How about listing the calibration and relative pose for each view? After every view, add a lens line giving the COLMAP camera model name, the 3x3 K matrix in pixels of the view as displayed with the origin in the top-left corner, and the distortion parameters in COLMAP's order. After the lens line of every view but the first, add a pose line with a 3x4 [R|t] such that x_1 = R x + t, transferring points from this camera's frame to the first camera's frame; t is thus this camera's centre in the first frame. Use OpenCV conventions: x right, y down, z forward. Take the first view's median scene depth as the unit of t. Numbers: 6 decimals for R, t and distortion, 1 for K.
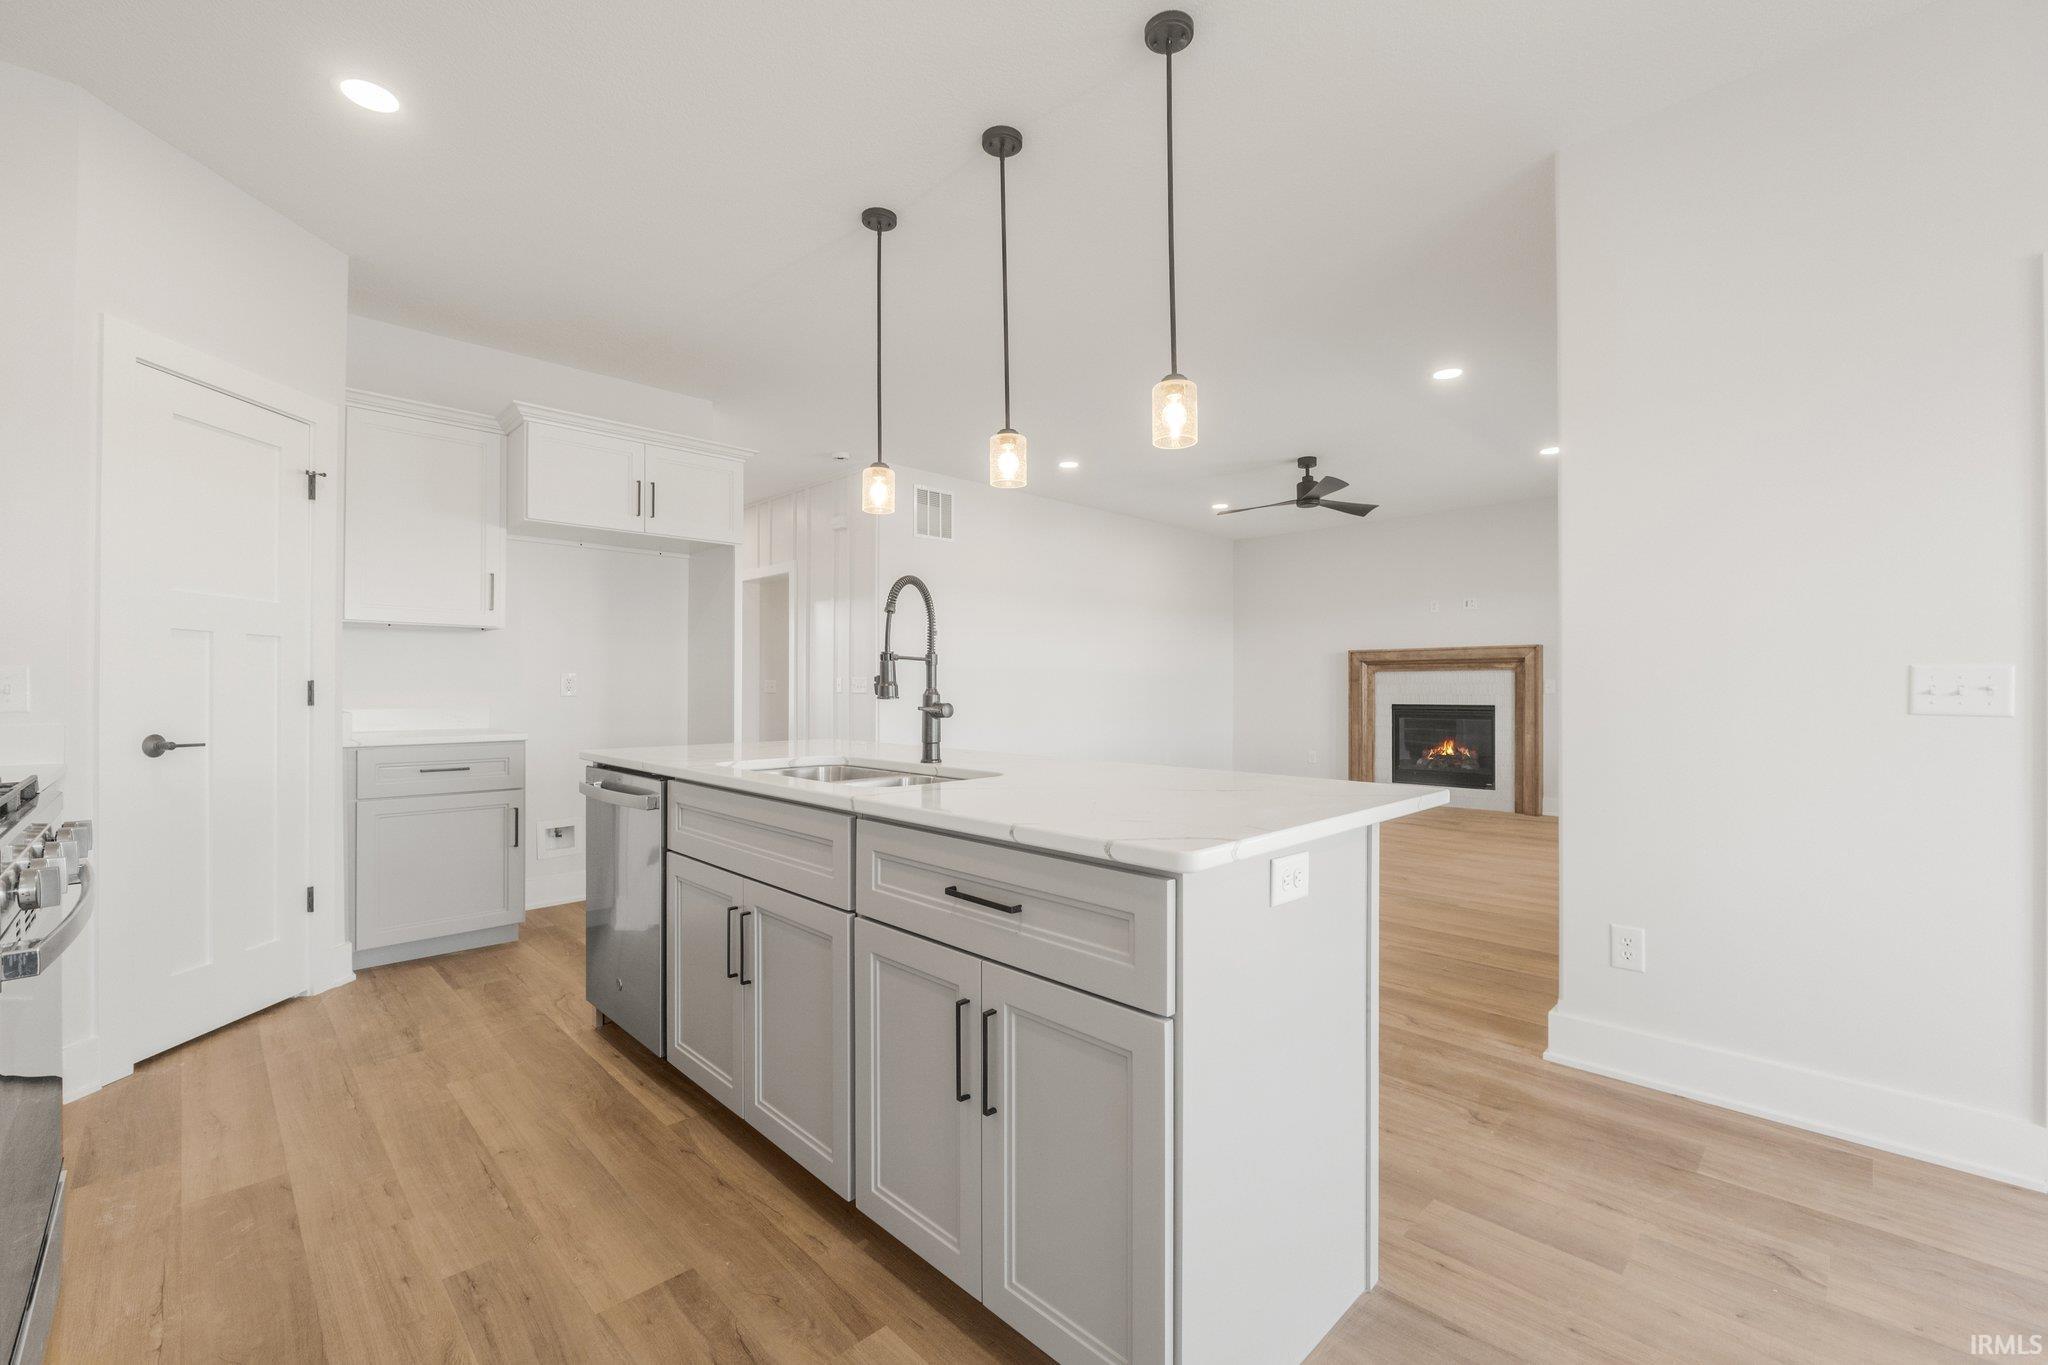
lens RADIAL K [[853.7, 0, 1024.0], [0, 853.7, 682.5], [0, 0, 1]] dist [-0.012681, 0.000163]
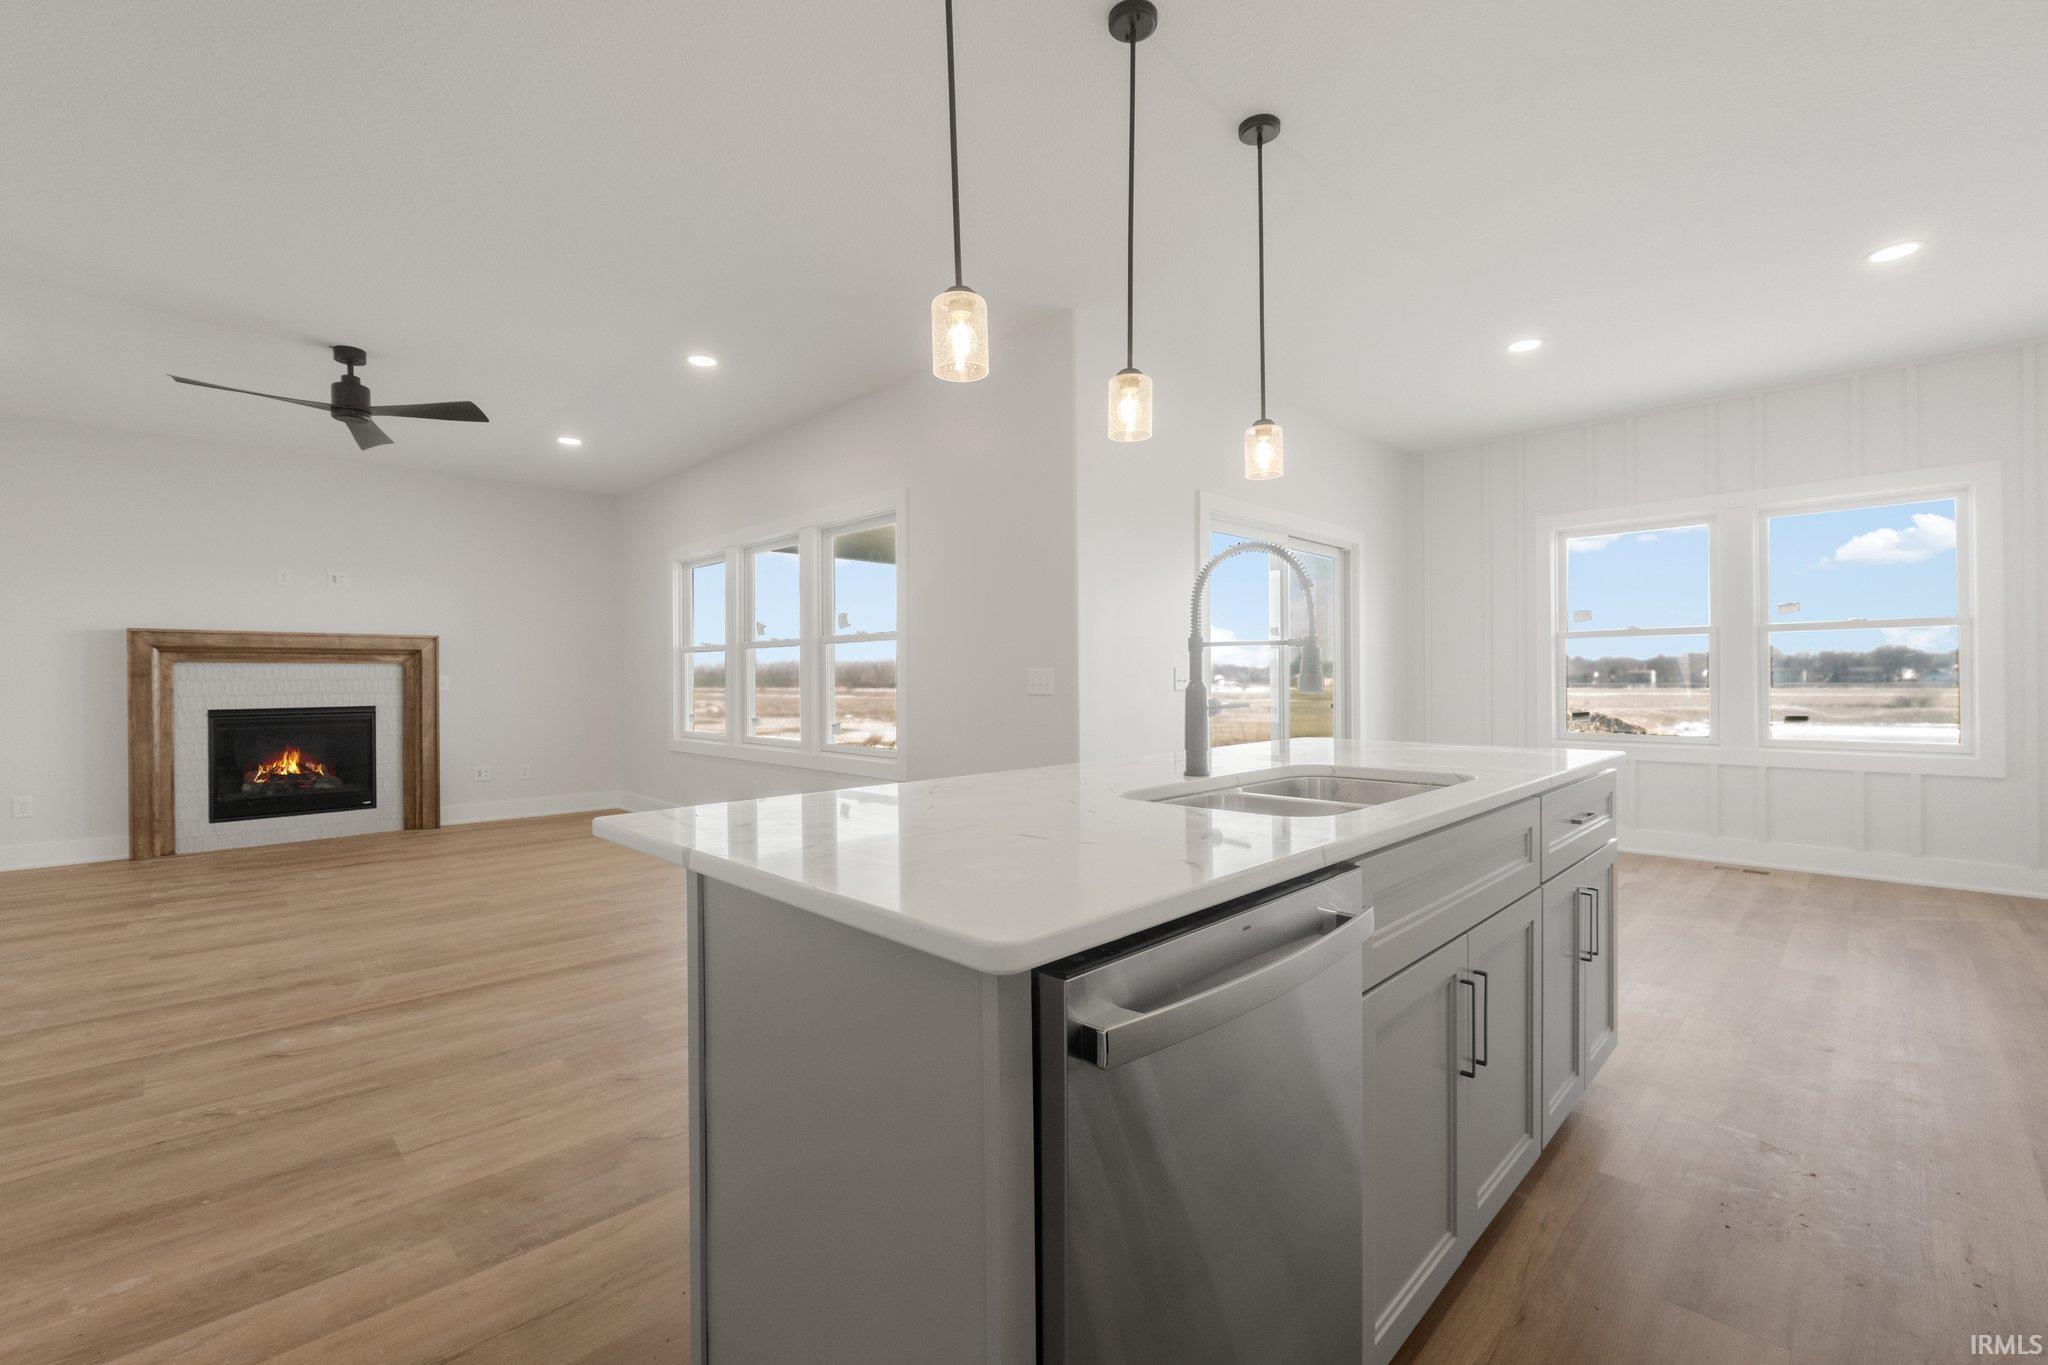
lens RADIAL K [[861.9, 0, 1024.8], [0, 861.9, 679.9], [0, 0, 1]] dist [-0.009718, 0.000280]
pose [[-0.000947, -0.000586, 0.999999, -0.285514], [0.000890, 0.999999, 0.000587, 0.001445], [-0.999999, 0.000890, -0.000946, 0.365853]]
